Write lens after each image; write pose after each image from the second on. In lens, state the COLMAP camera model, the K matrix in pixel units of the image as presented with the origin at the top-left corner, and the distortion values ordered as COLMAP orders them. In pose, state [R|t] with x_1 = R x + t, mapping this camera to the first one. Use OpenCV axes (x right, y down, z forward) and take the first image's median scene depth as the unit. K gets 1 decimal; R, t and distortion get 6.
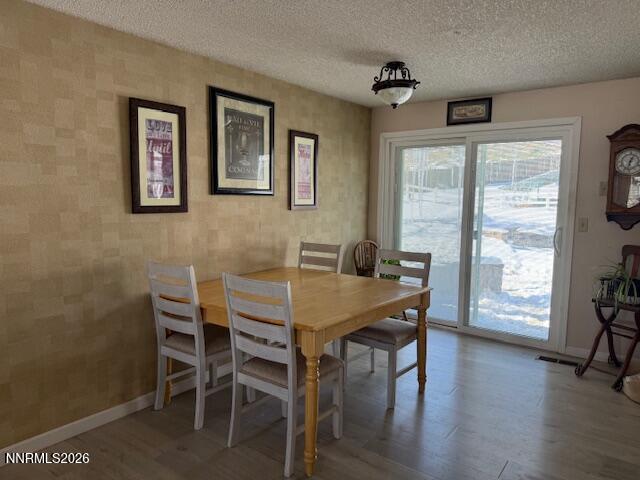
lens RADIAL K [[461.8, 0, 317.2], [0, 461.8, 241.4], [0, 0, 1]] dist [0.006387, -0.001073]
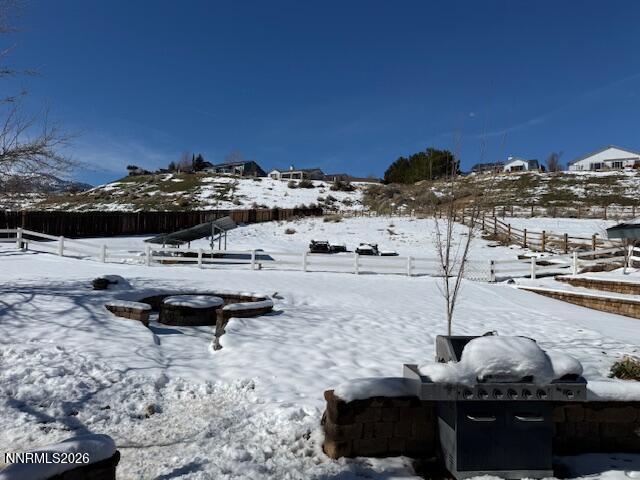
lens RADIAL K [[461.8, 0, 319.6], [0, 461.8, 241.0], [0, 0, 1]] dist [0.006387, -0.001073]
pose [[0.749961, 0.044044, 0.660015, 0.112850], [0.027586, 0.994830, -0.097733, -0.034285], [-0.660907, 0.091503, 0.744868, 0.247150]]
